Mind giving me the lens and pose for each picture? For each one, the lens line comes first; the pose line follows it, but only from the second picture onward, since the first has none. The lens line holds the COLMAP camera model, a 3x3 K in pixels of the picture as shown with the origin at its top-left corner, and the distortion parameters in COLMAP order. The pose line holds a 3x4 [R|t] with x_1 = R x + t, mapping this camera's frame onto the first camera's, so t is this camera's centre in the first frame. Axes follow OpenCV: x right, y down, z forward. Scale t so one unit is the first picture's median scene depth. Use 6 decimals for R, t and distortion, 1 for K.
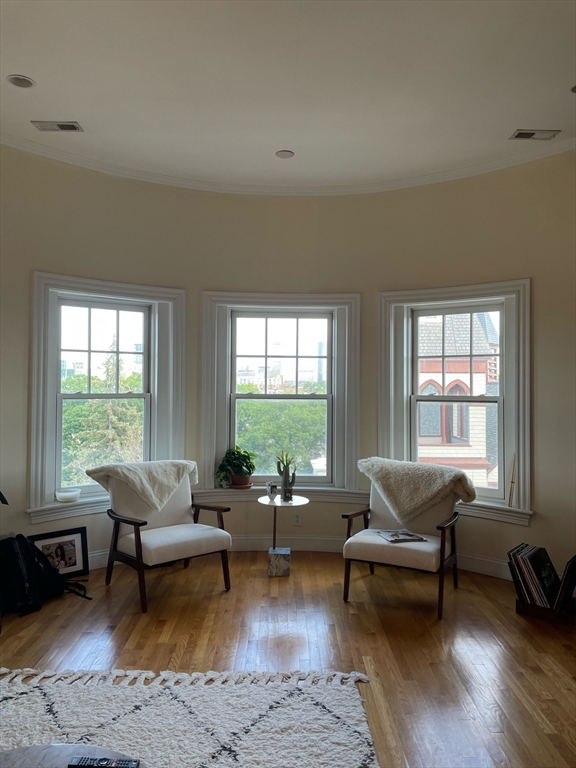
lens RADIAL K [[586.0, 0, 287.1], [0, 586.0, 378.6], [0, 0, 1]] dist [0.092439, -0.120210]
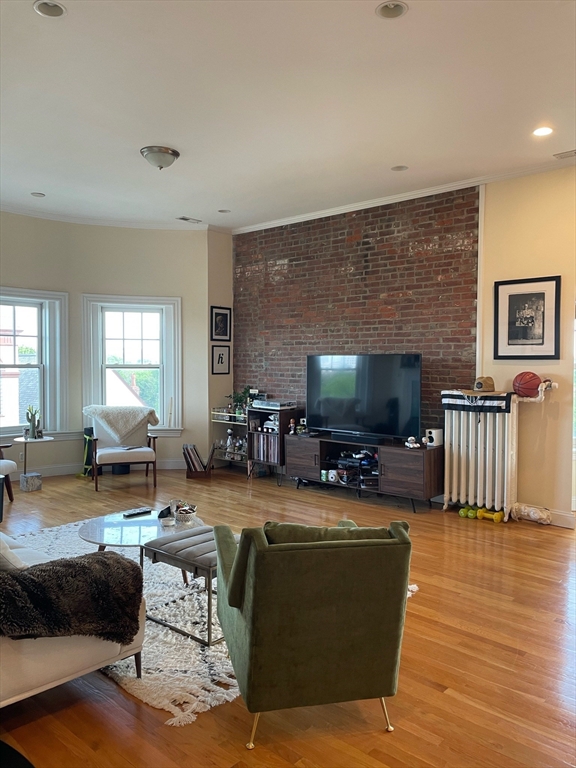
lens RADIAL K [[586.0, 0, 287.7], [0, 586.0, 379.5], [0, 0, 1]] dist [0.092439, -0.120210]
pose [[0.665888, -0.019128, 0.745807, -0.708071], [-0.006061, 0.999500, 0.031046, 0.019750], [-0.746027, -0.025194, 0.665439, -0.419338]]
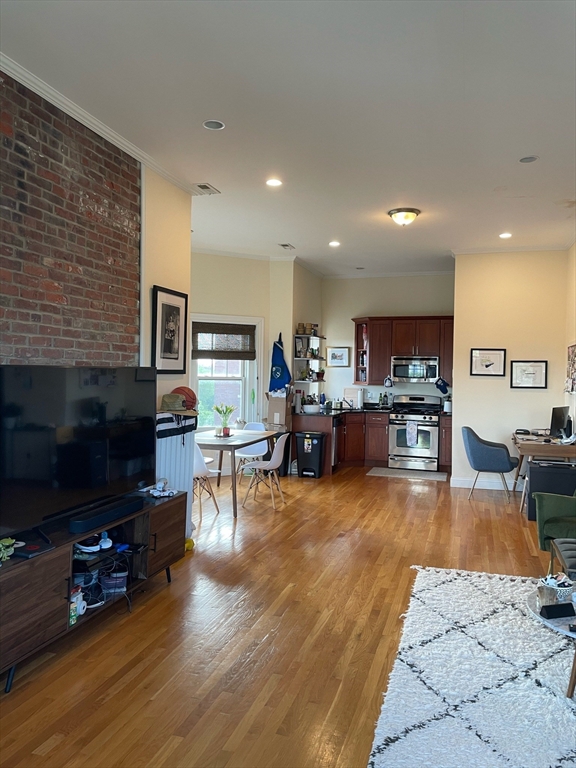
lens RADIAL K [[586.0, 0, 293.1], [0, 586.0, 375.7], [0, 0, 1]] dist [0.092439, -0.120210]
pose [[-0.959224, -0.013964, 0.282300, -0.007358], [-0.013005, 0.999902, 0.005272, 0.007368], [-0.282346, 0.001386, -0.959312, 1.124530]]
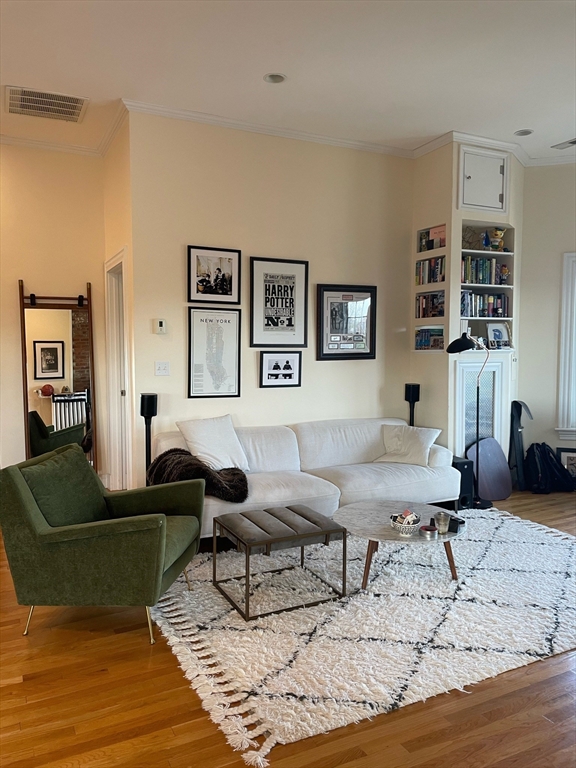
lens RADIAL K [[586.0, 0, 288.2], [0, 586.0, 379.1], [0, 0, 1]] dist [0.092439, -0.120210]
pose [[0.451896, 0.065868, -0.889636, 0.504415], [-0.007587, 0.997518, 0.070002, 0.016471], [0.892039, -0.024884, 0.451274, -0.170441]]
